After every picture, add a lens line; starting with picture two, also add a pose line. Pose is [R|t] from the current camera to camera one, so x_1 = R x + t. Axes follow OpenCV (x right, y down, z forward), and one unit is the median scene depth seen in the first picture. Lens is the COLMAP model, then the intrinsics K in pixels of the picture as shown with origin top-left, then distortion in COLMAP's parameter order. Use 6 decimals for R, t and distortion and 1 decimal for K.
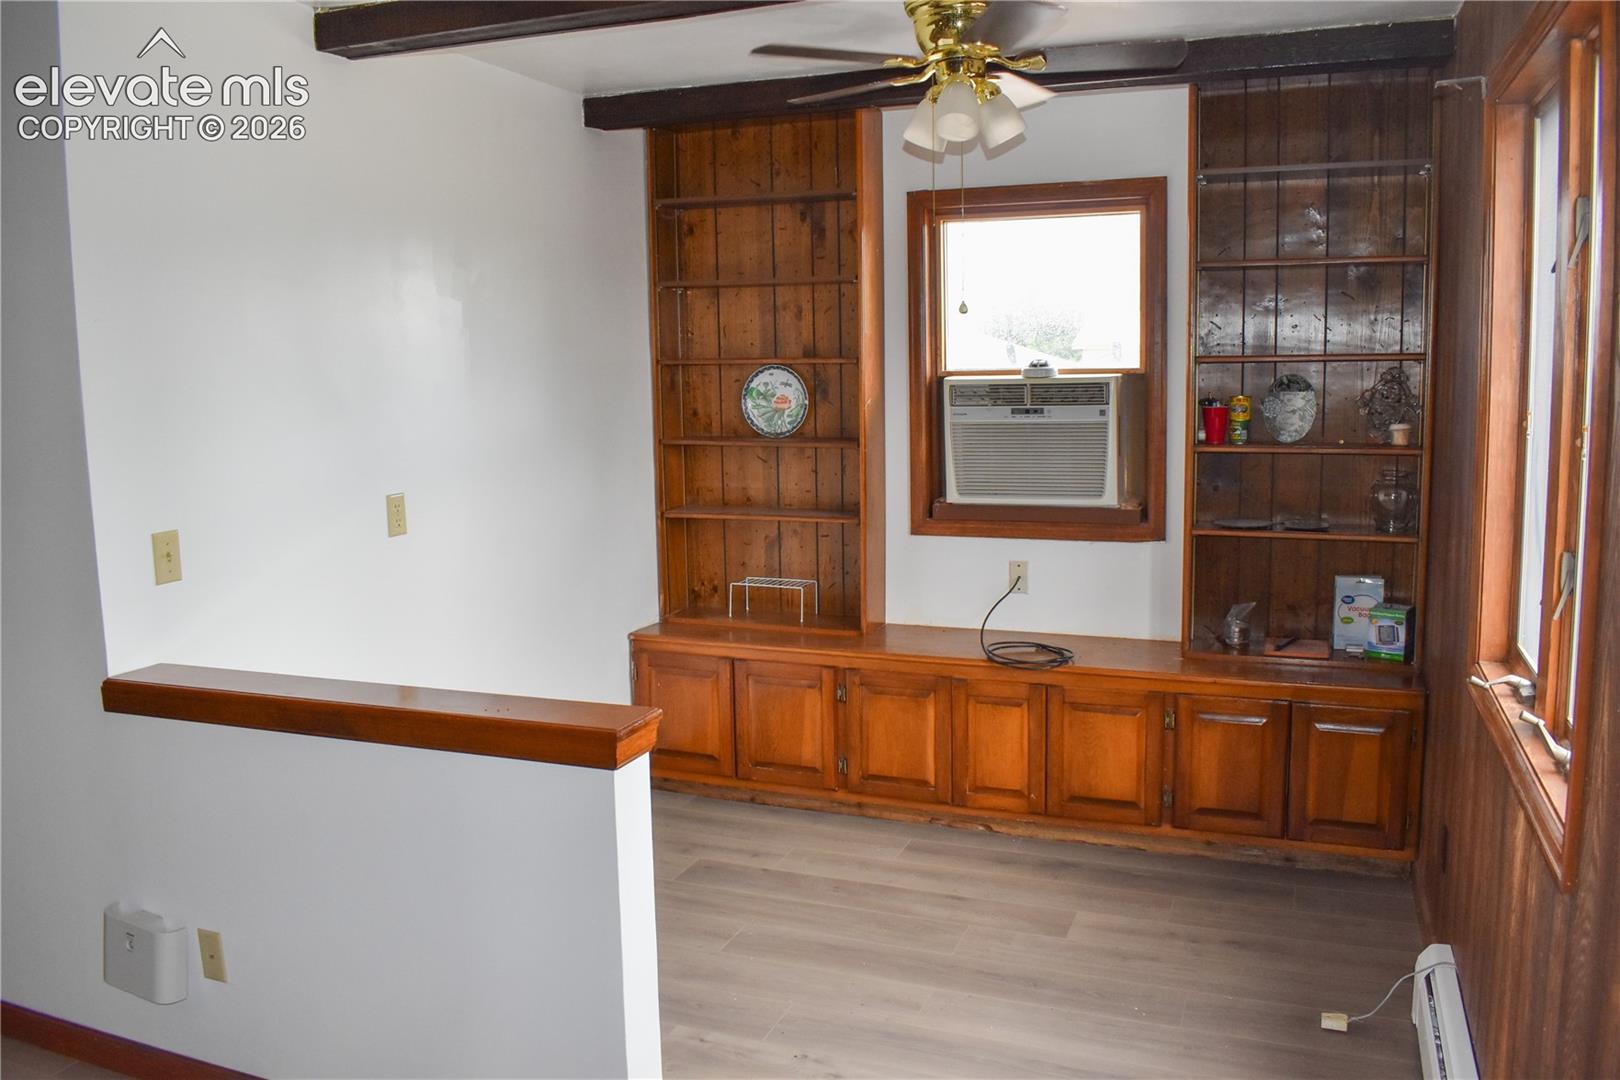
lens RADIAL K [[1262.6, 0, 810.0], [0, 1262.6, 540.0], [0, 0, 1]] dist [-0.097506, 0.020393]
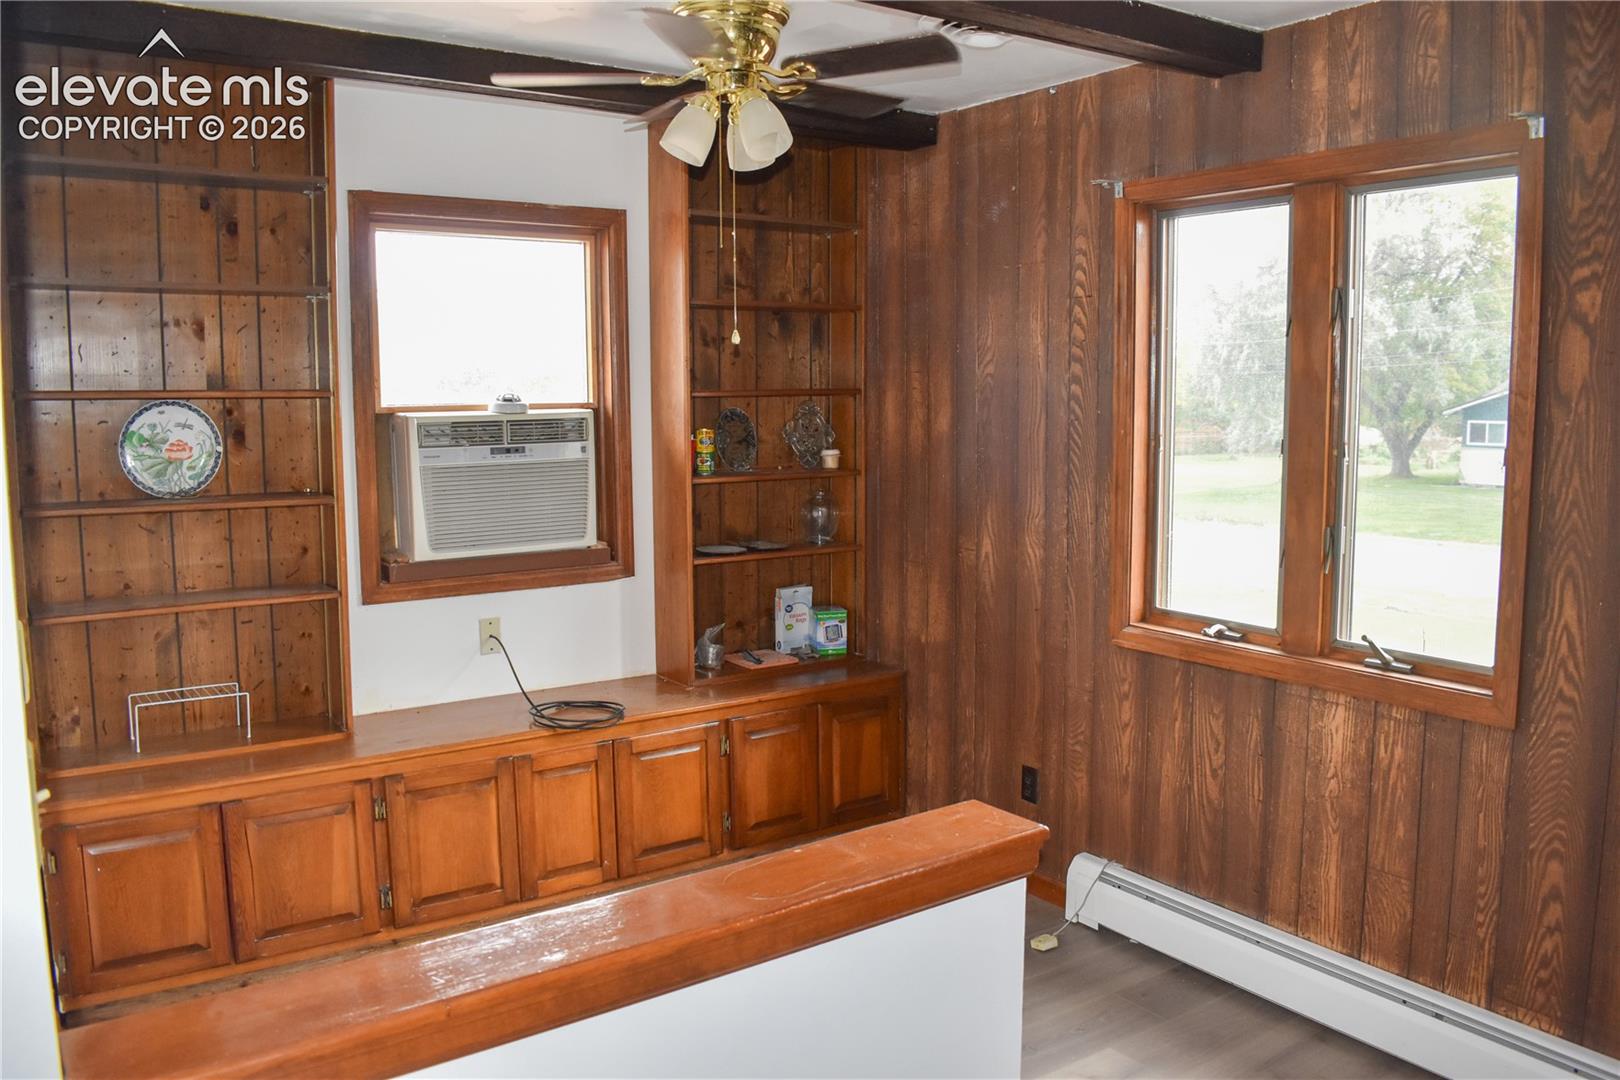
lens RADIAL K [[1262.6, 0, 810.0], [0, 1262.6, 540.0], [0, 0, 1]] dist [-0.097506, 0.020393]
pose [[0.552581, -0.085514, 0.829061, -0.450169], [0.106542, 0.993809, 0.031495, -0.042941], [-0.826621, 0.070926, 0.558271, 0.314835]]
